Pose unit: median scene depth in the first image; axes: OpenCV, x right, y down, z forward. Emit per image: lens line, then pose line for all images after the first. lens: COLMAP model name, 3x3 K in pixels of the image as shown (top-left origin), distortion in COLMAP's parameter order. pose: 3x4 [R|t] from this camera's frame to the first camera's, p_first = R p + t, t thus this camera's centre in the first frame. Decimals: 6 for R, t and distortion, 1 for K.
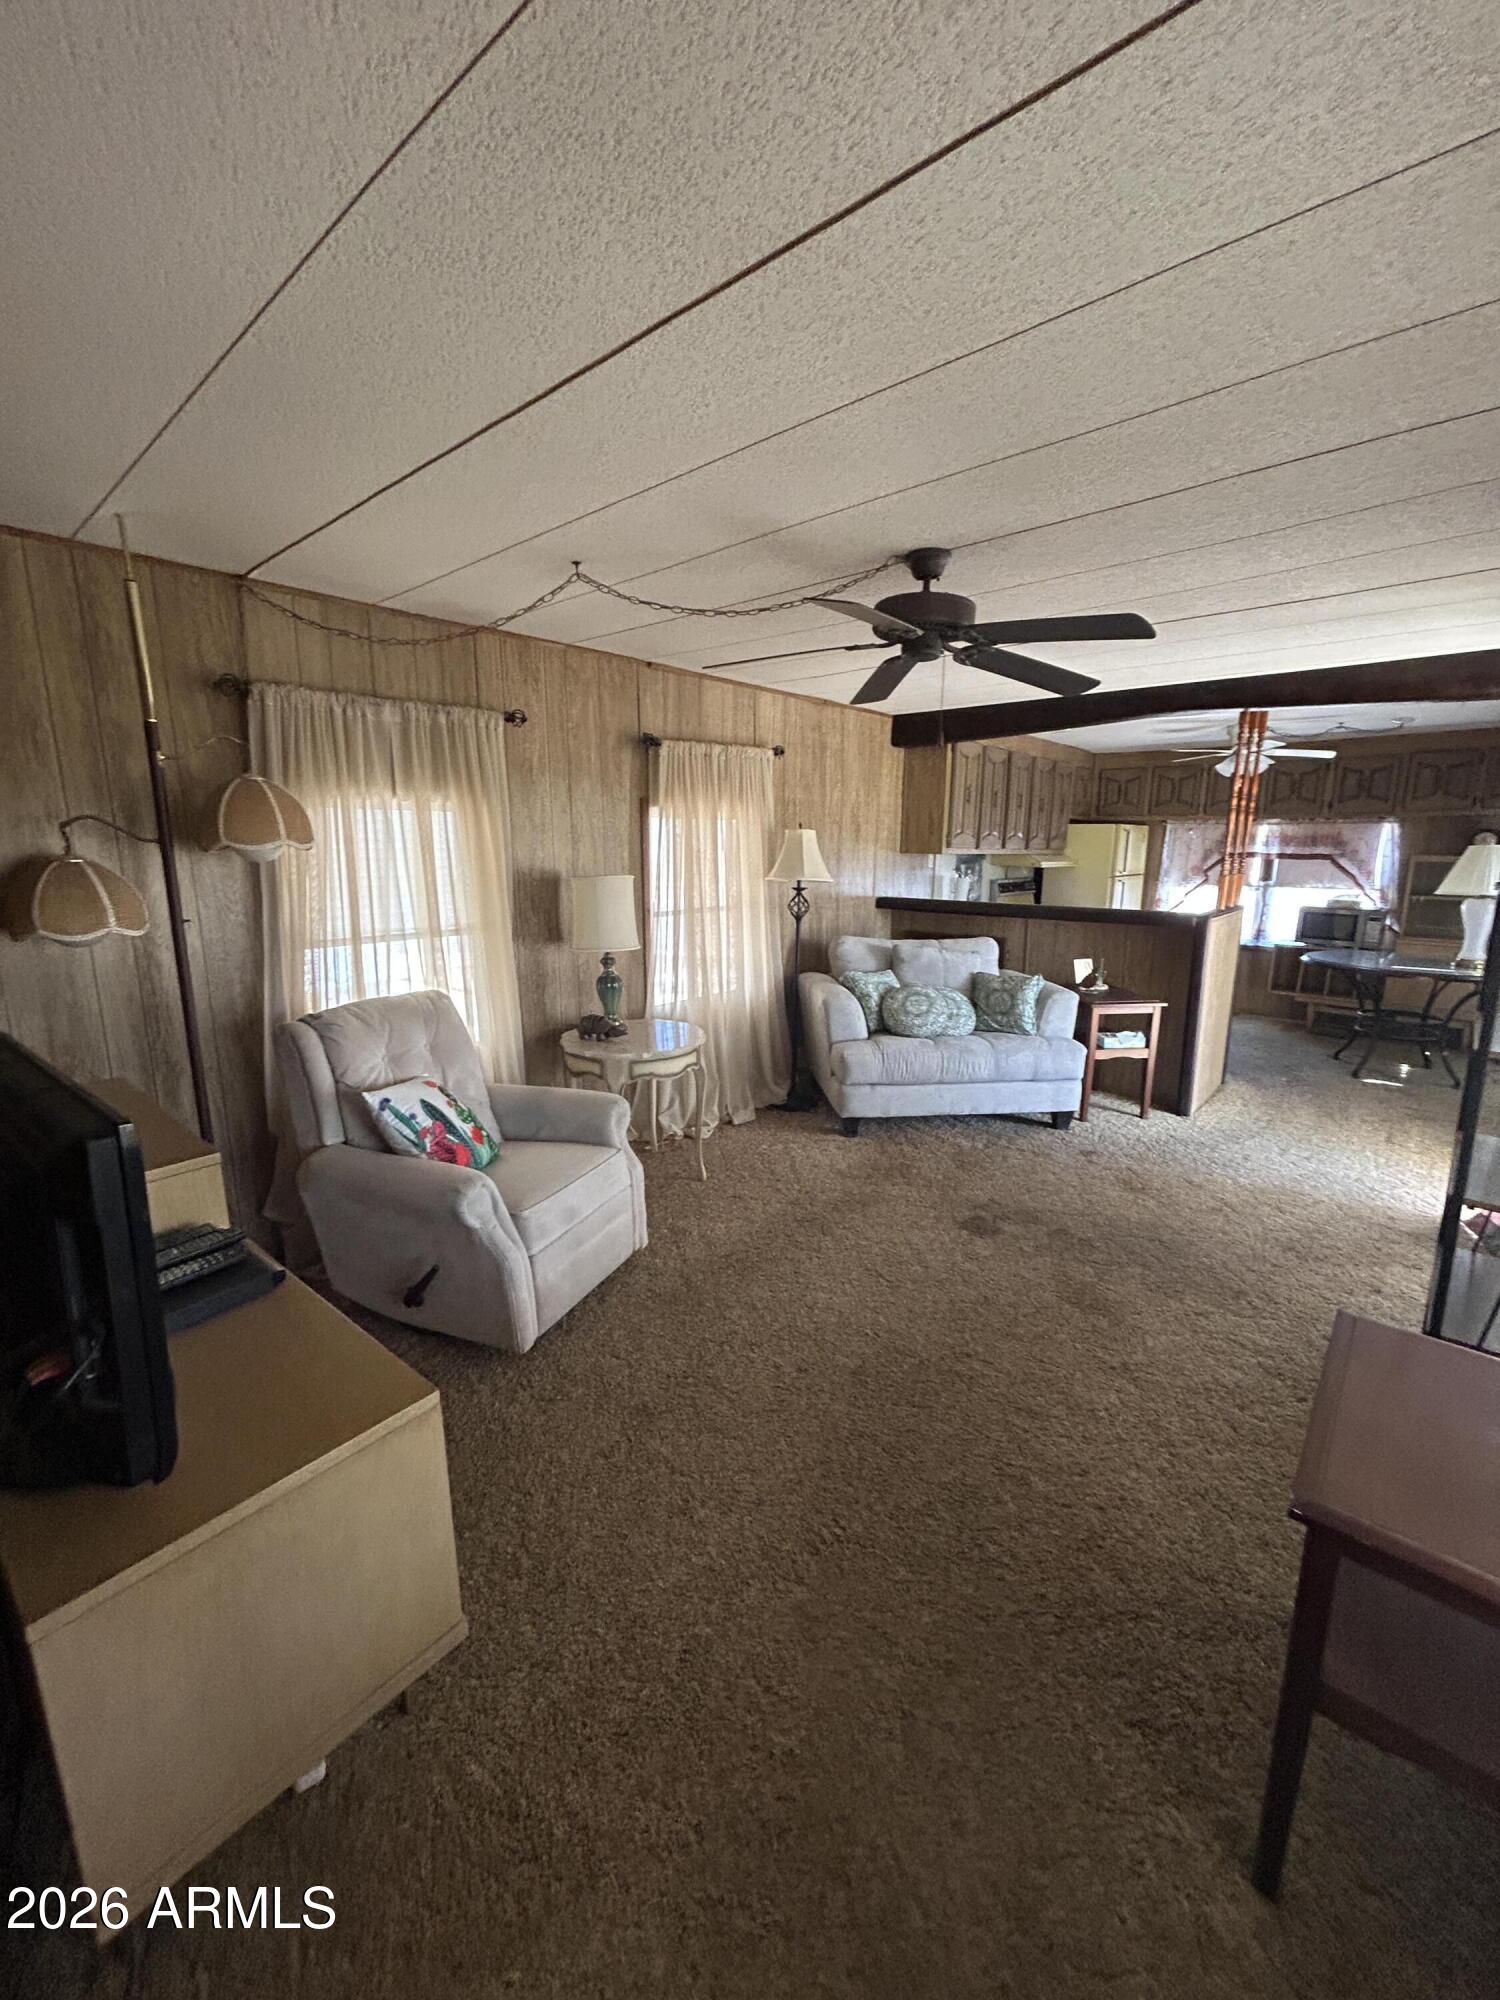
lens RADIAL K [[802.9, 0, 757.5], [0, 802.9, 993.8], [0, 0, 1]] dist [-0.002543, 0.004274]
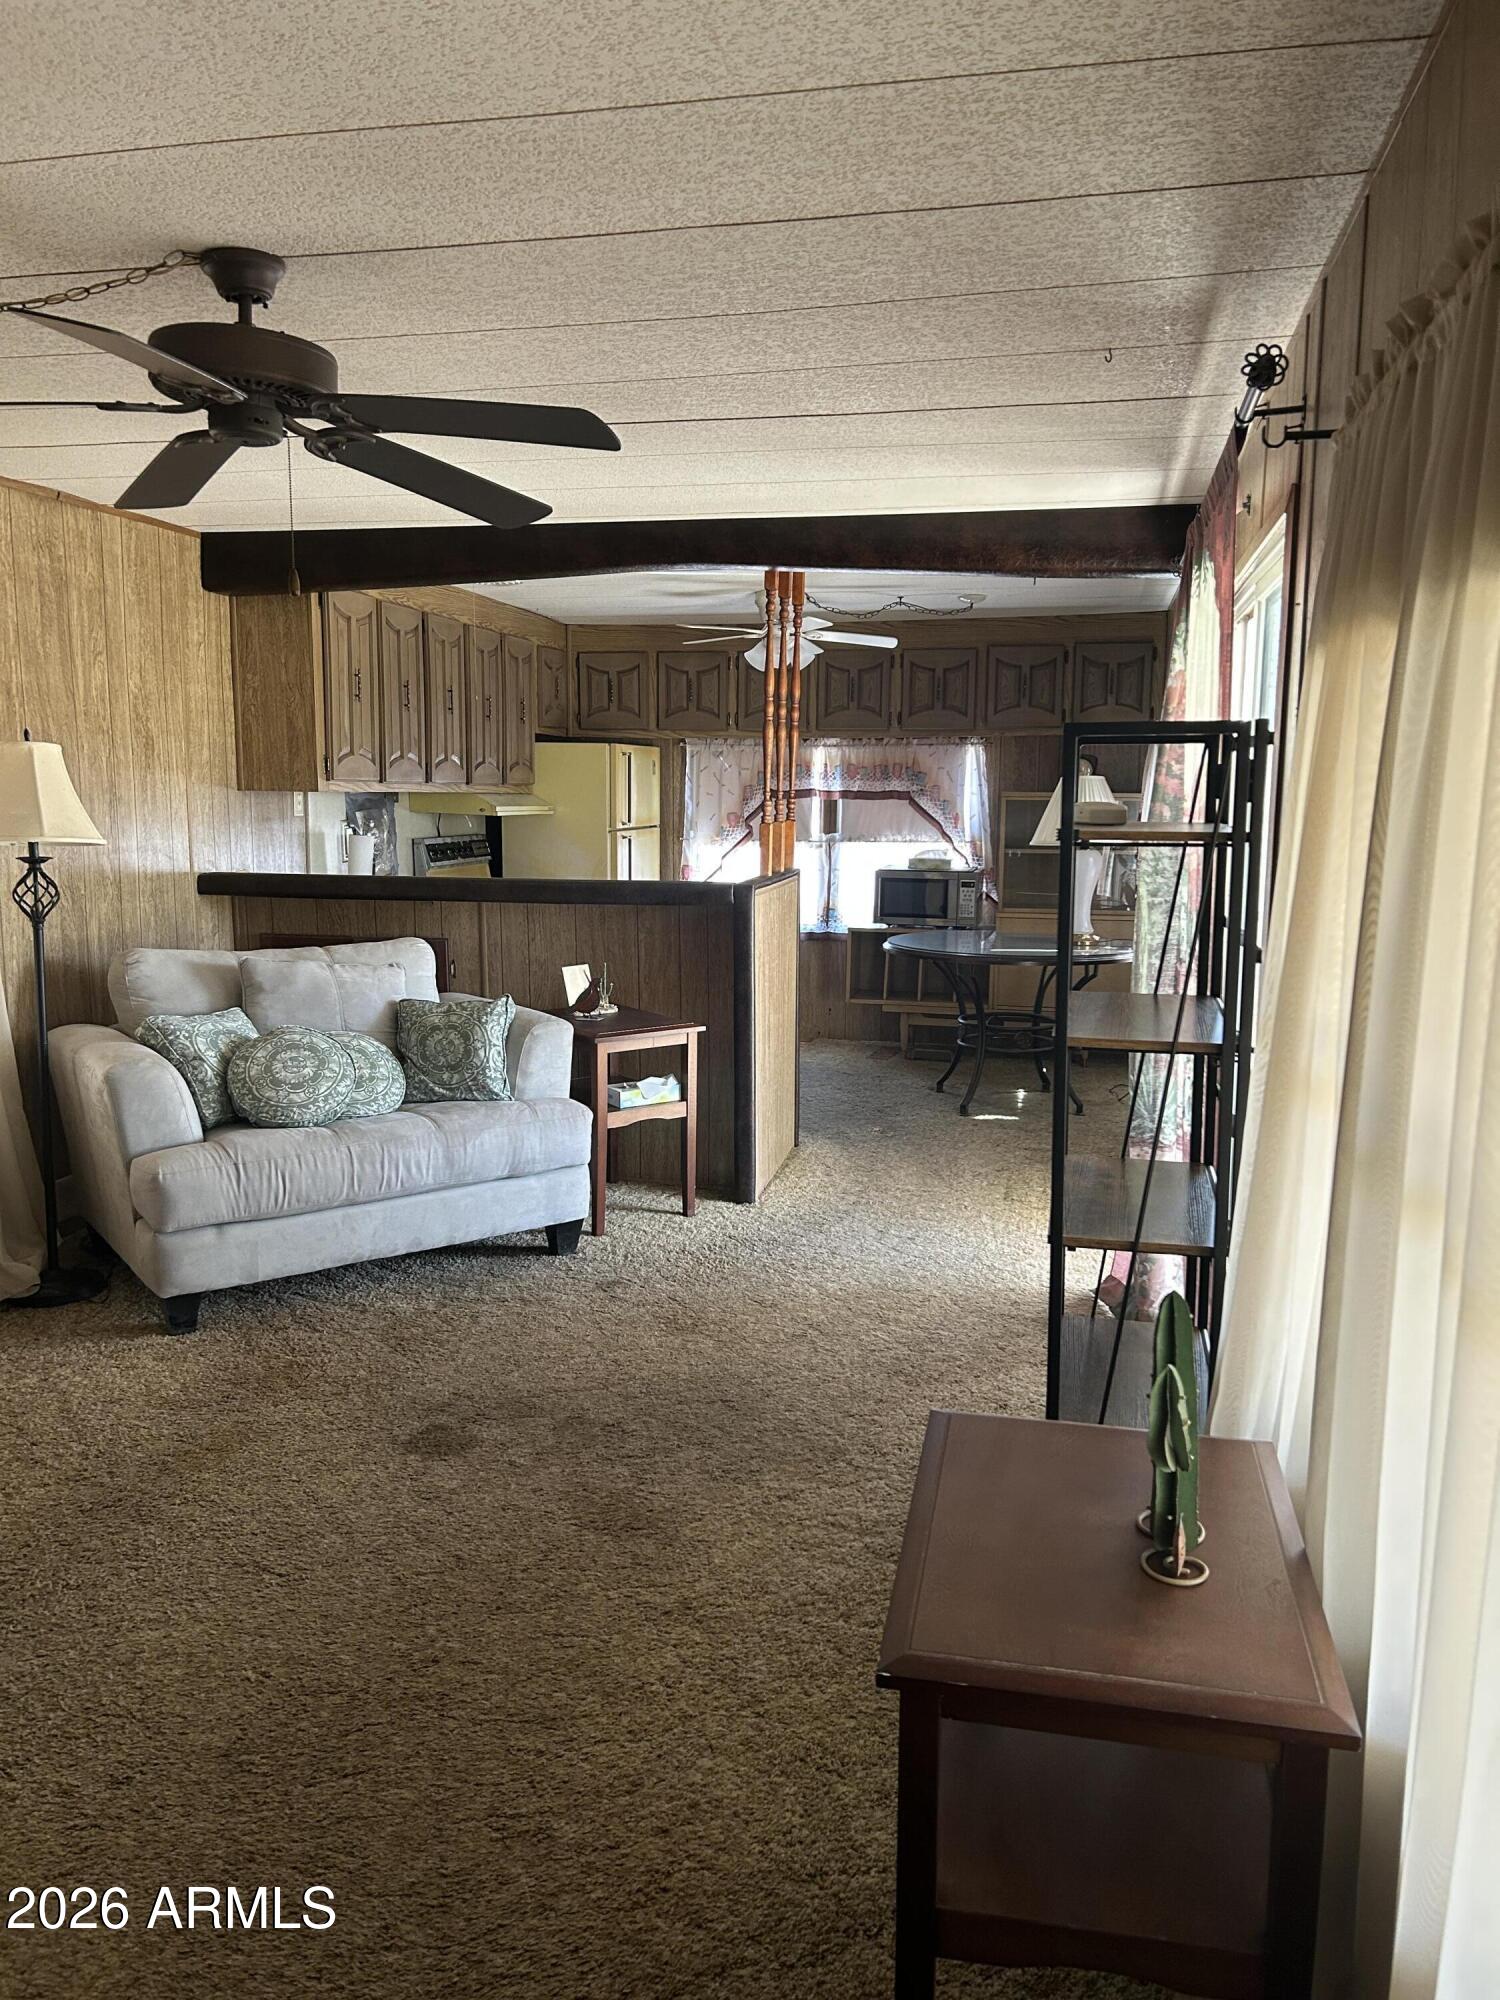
lens RADIAL K [[1484.9, 0, 756.0], [0, 1484.9, 992.8], [0, 0, 1]] dist [0.090084, -0.121527]
pose [[0.875693, -0.070162, 0.477744, -0.008240], [0.090328, 0.995724, -0.019337, 0.011371], [-0.474345, 0.060087, 0.878286, -0.040194]]
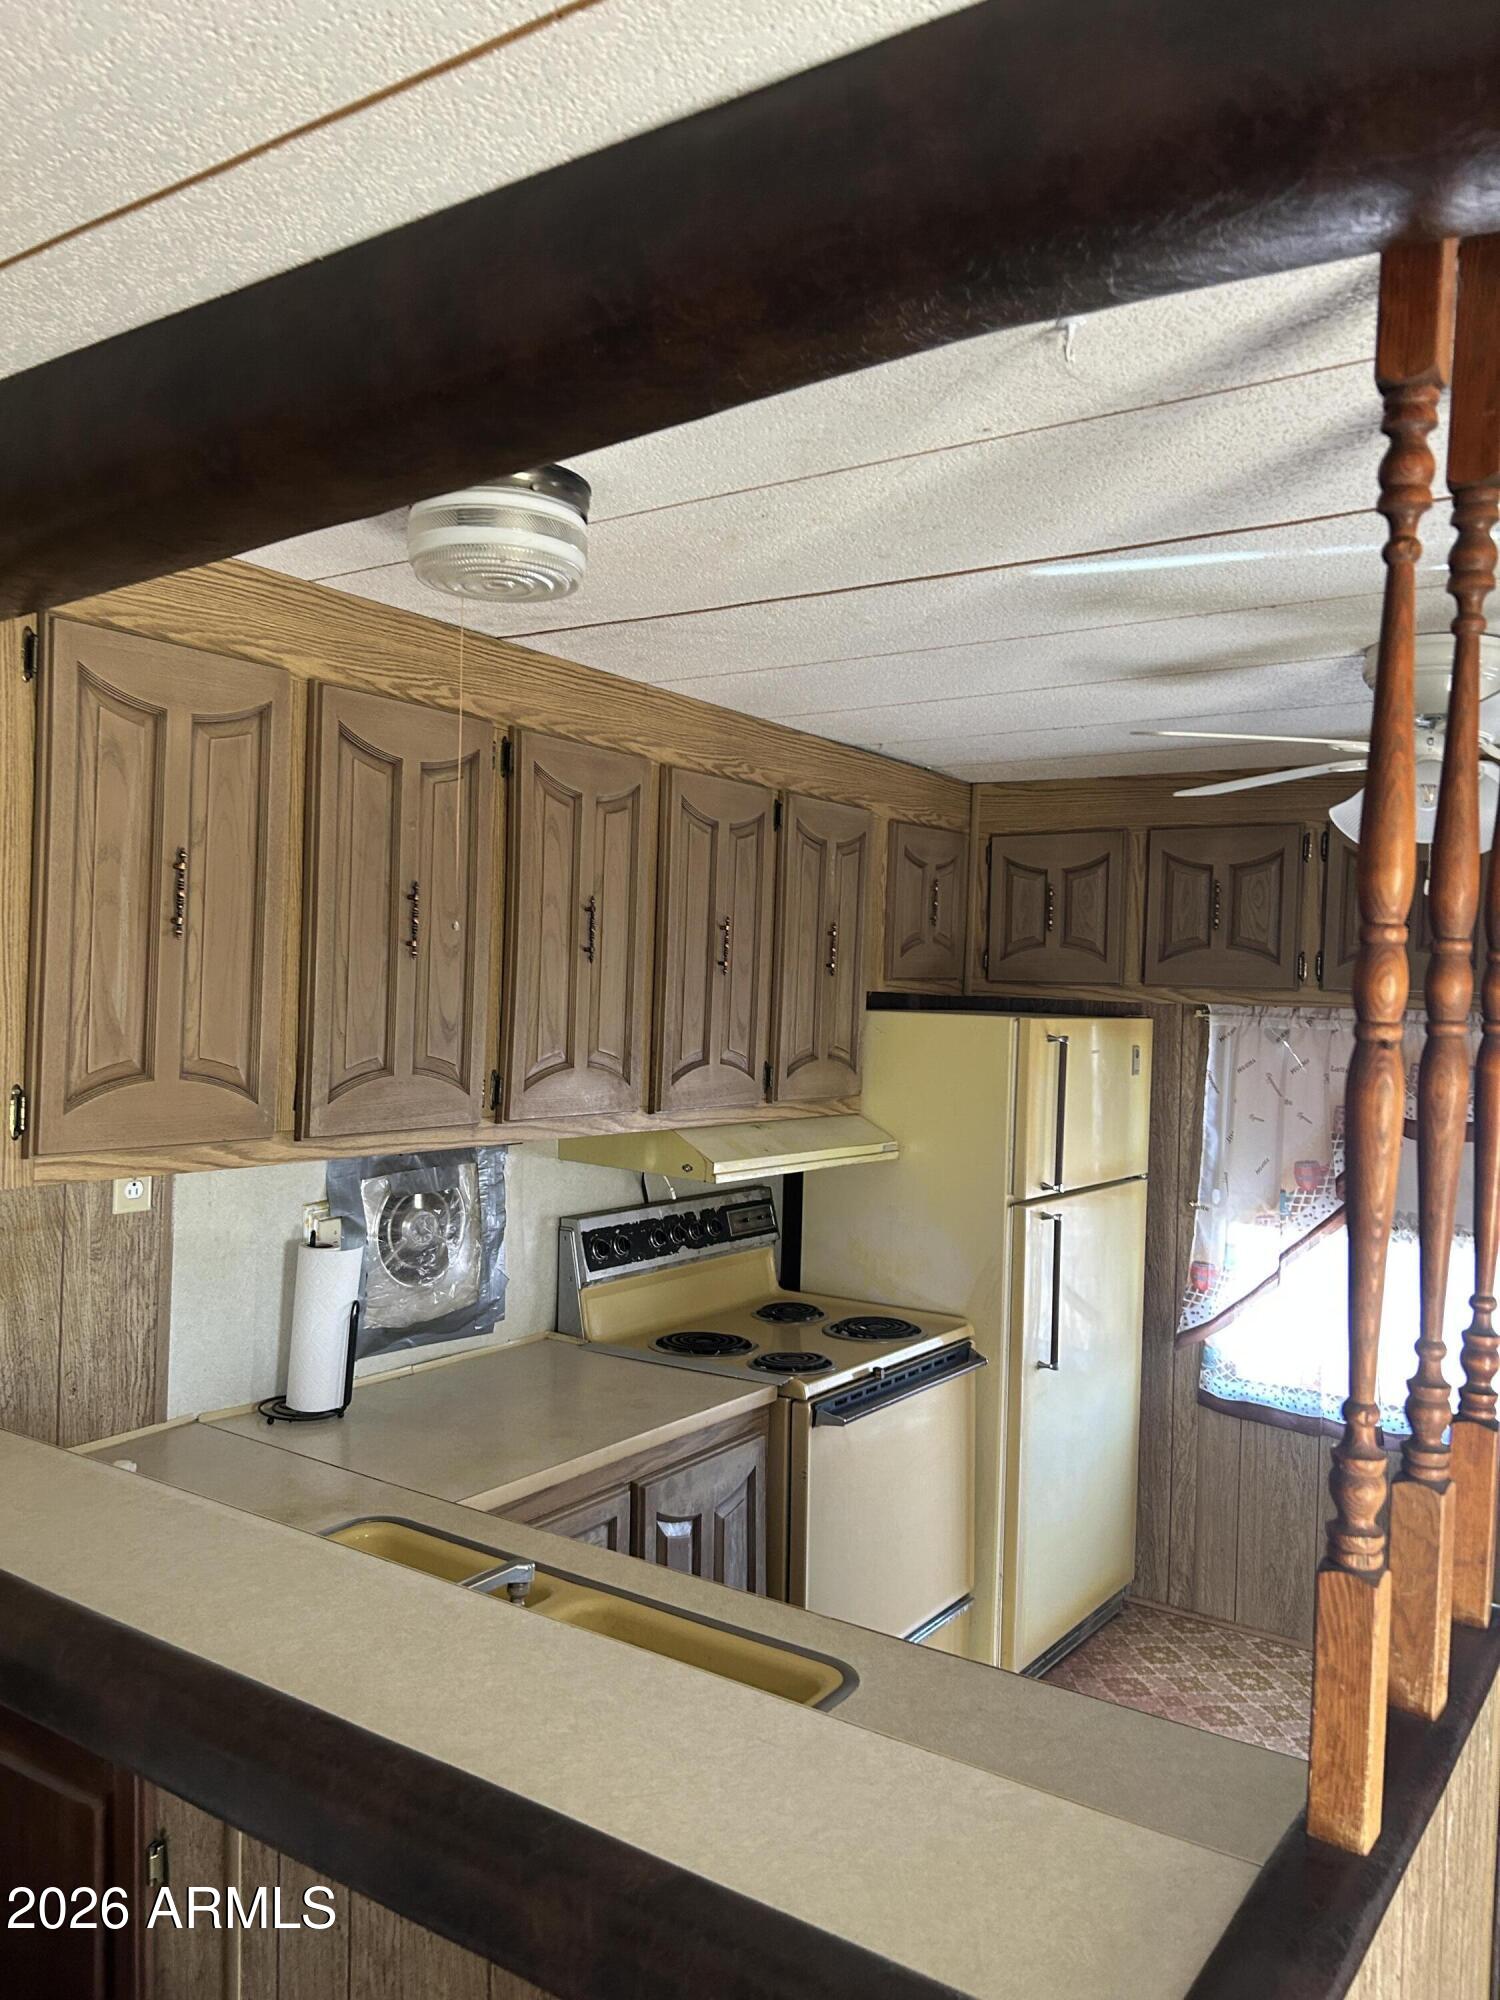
lens RADIAL K [[1484.9, 0, 756.0], [0, 1484.9, 992.8], [0, 0, 1]] dist [0.090084, -0.121527]
pose [[0.994215, 0.019990, 0.105530, 0.492926], [-0.000488, 0.983358, -0.181676, -0.205058], [-0.107406, 0.180574, 0.977679, 0.817874]]
